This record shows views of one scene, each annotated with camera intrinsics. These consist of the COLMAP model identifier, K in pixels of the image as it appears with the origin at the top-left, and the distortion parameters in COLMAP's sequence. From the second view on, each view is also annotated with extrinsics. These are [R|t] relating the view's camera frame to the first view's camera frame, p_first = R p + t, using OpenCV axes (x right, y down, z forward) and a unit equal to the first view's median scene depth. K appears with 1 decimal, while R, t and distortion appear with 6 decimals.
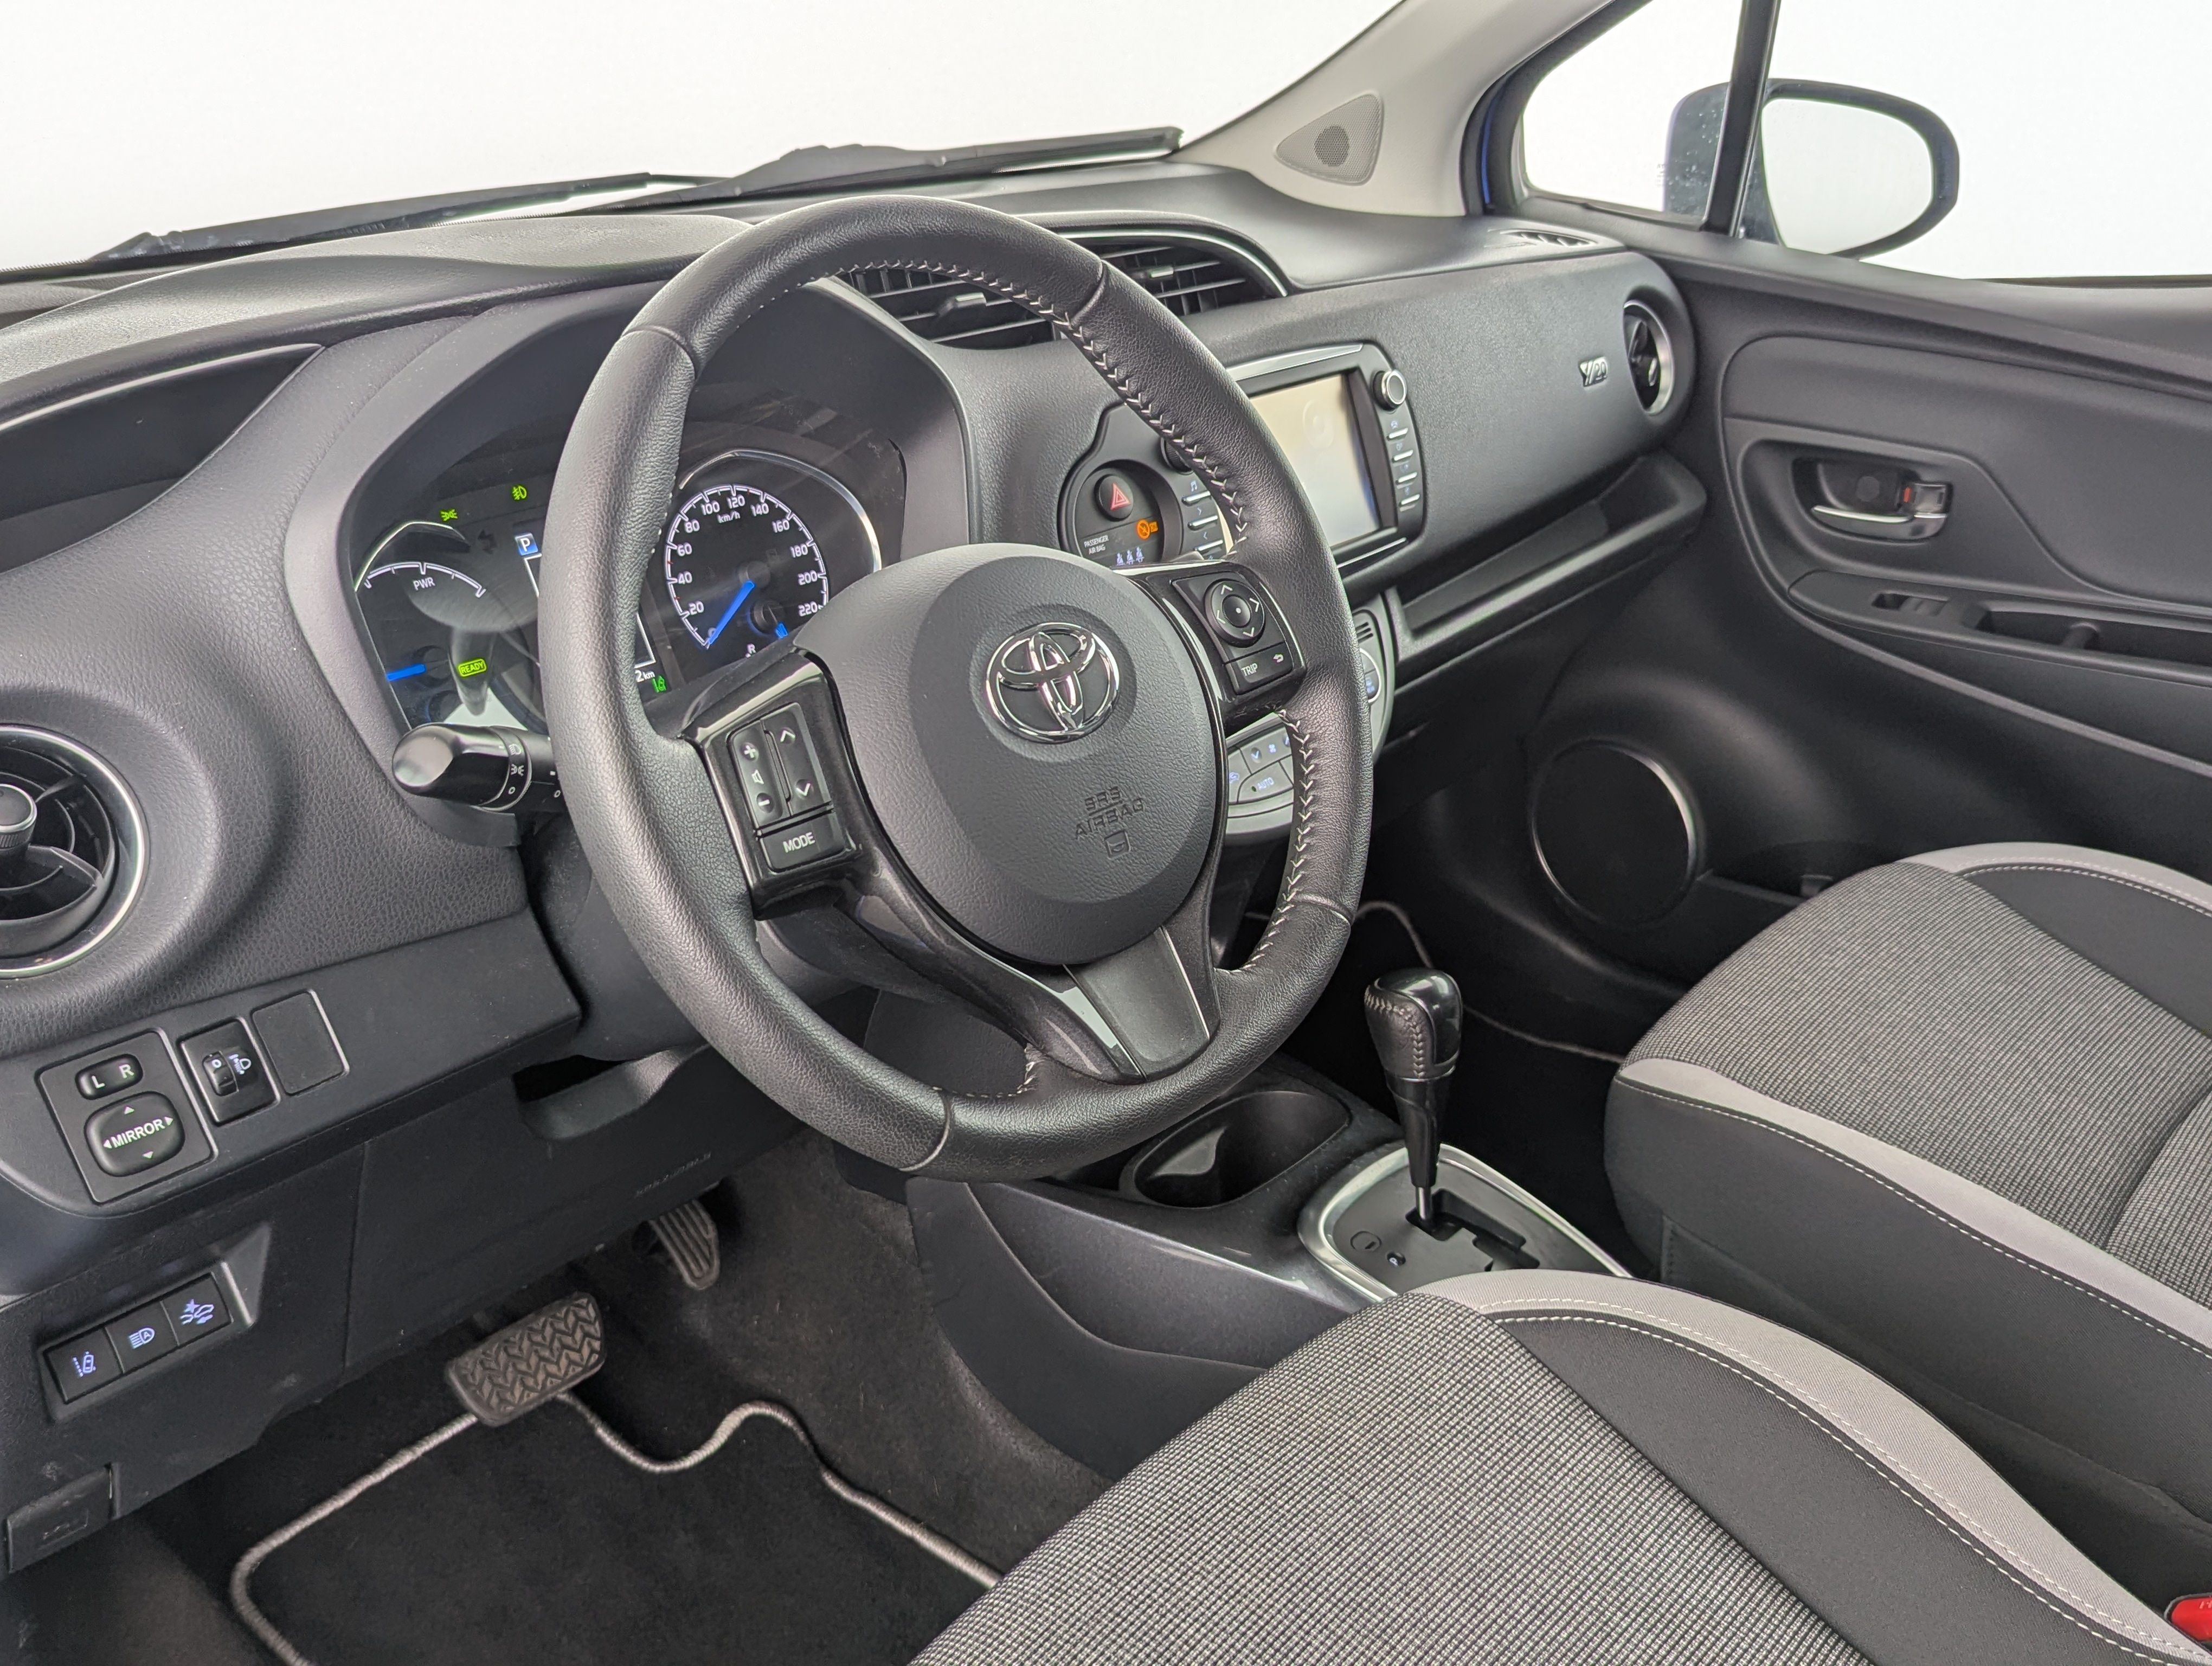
lens RADIAL K [[1968.1, 0, 1106.0], [0, 1968.1, 833.0], [0, 0, 1]] dist [0.032056, 0.002162]
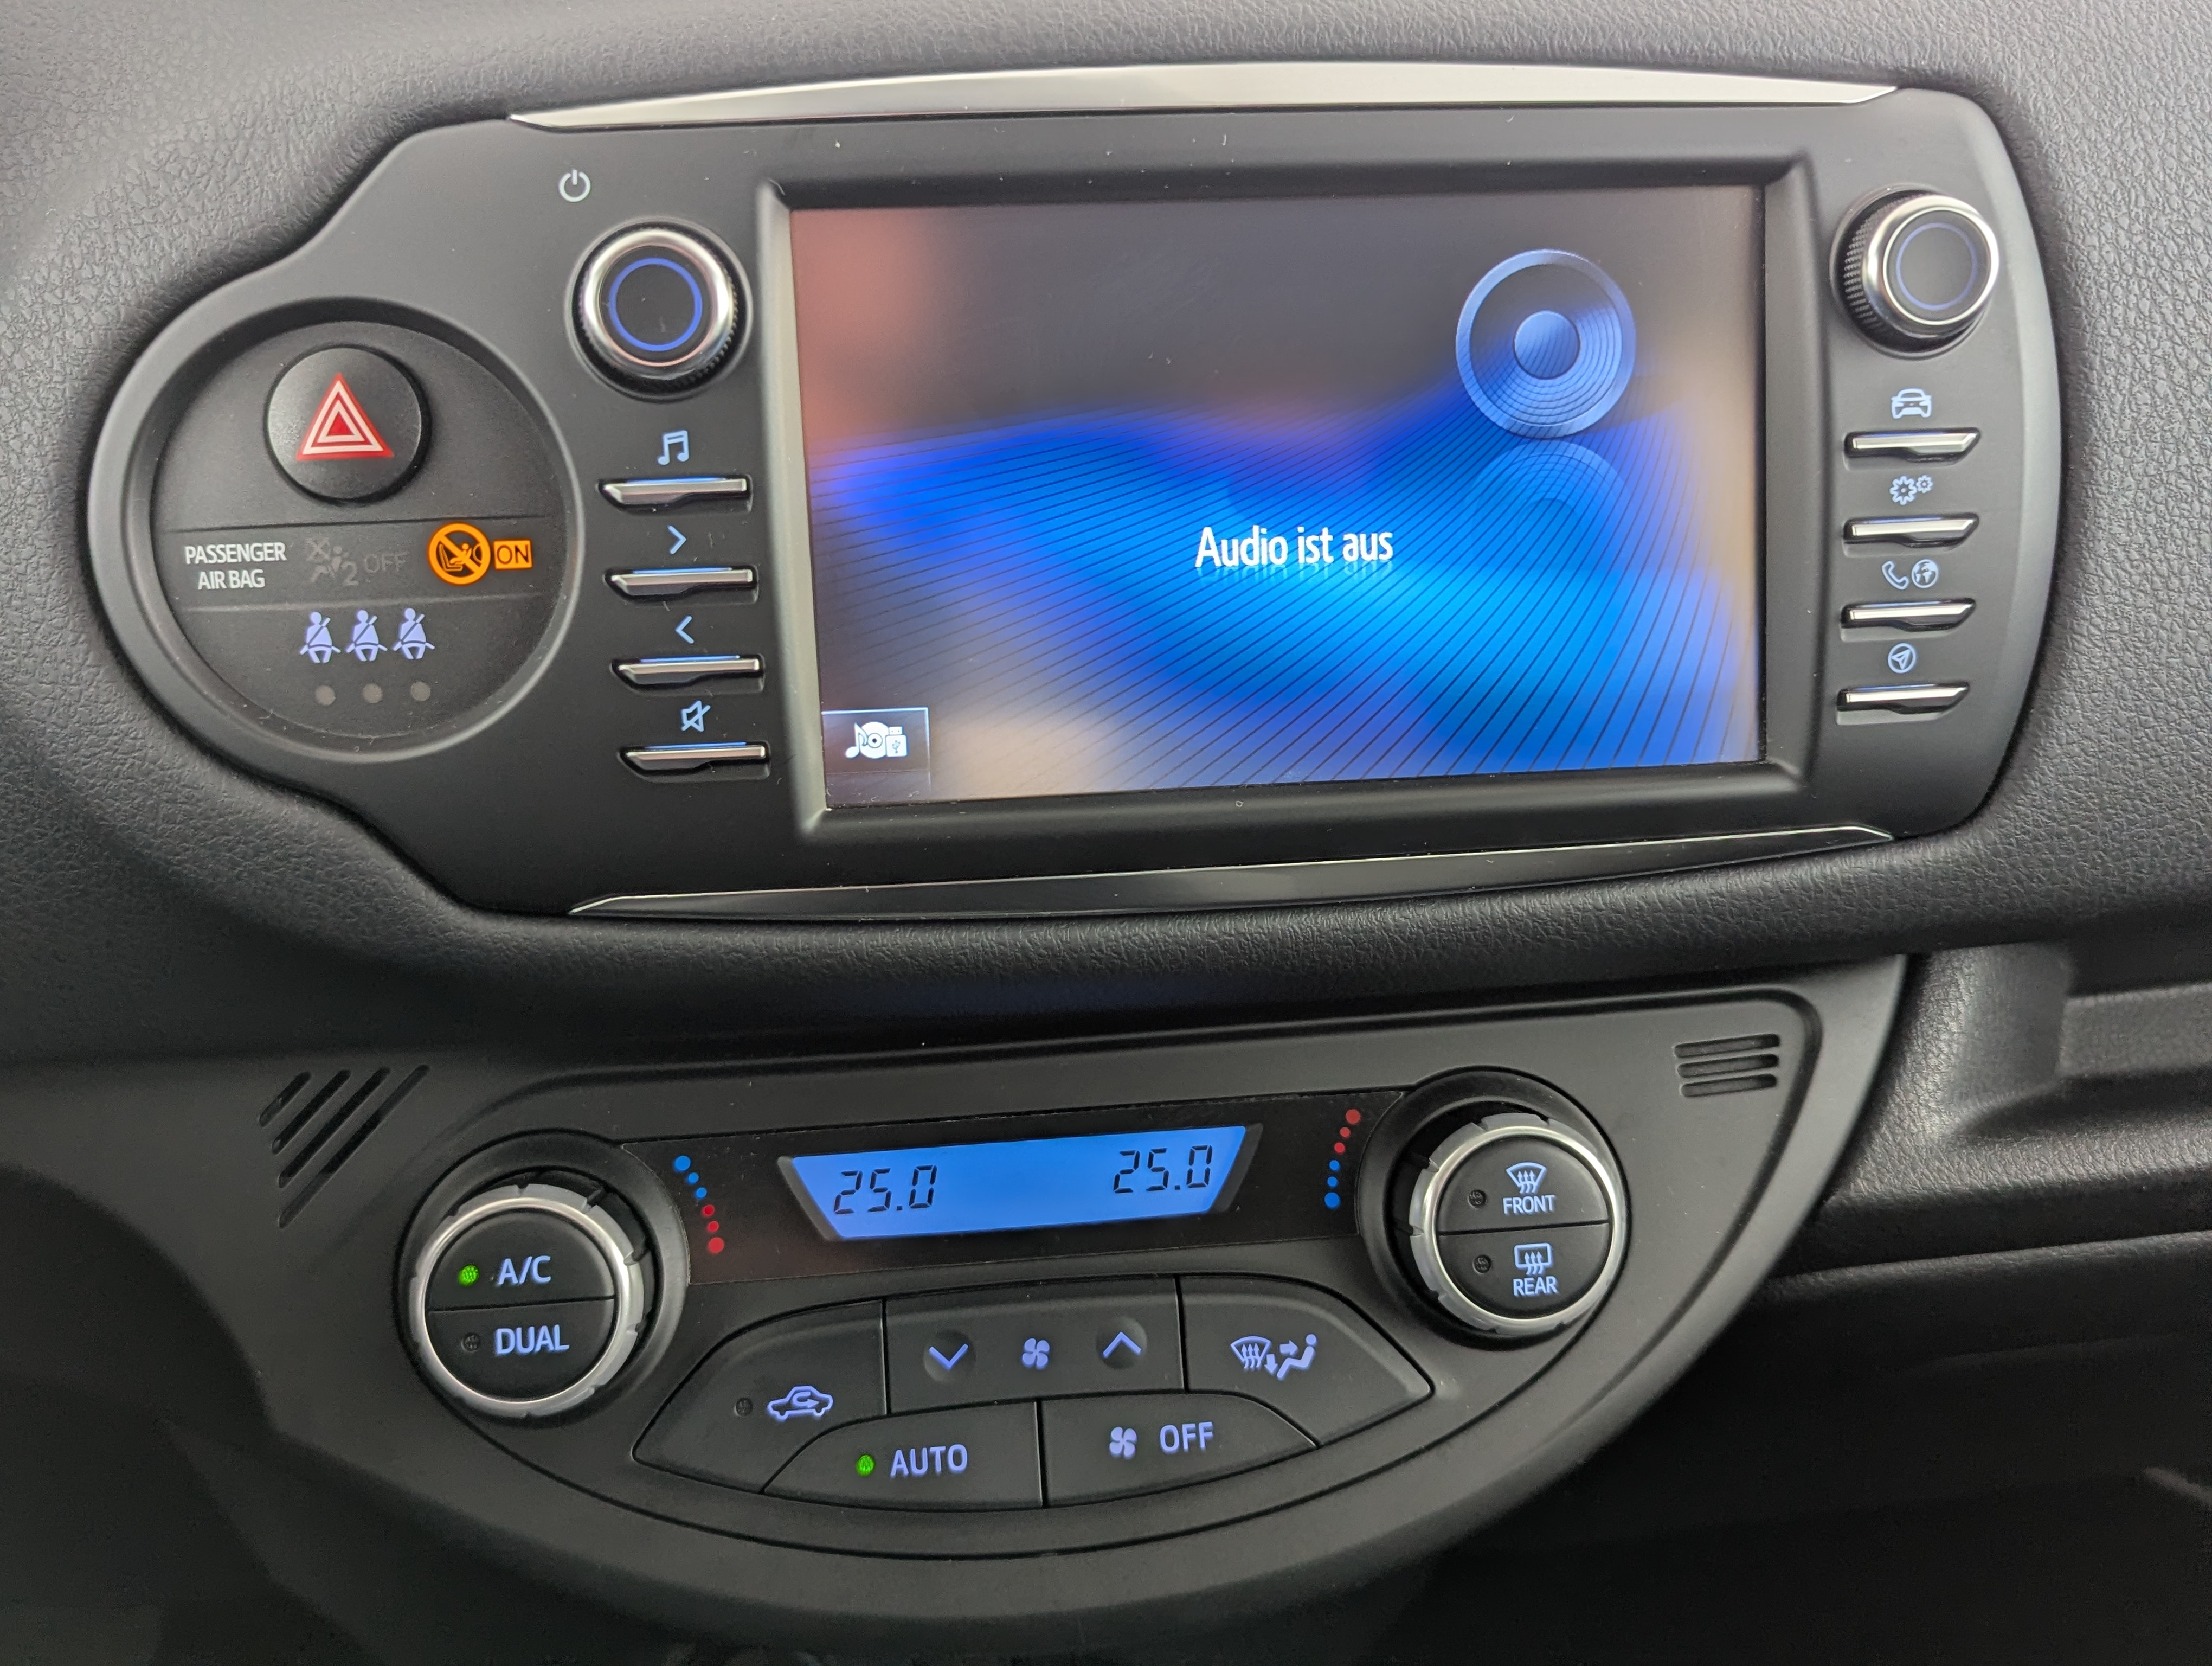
lens RADIAL K [[1933.0, 0, 1050.3], [0, 1933.0, 800.0], [0, 0, 1]] dist [0.027656, -0.002732]
pose [[0.728720, 0.303909, -0.613683, 0.286633], [-0.275623, 0.950506, 0.143422, -0.197272], [0.626897, 0.064631, 0.776417, 0.890717]]
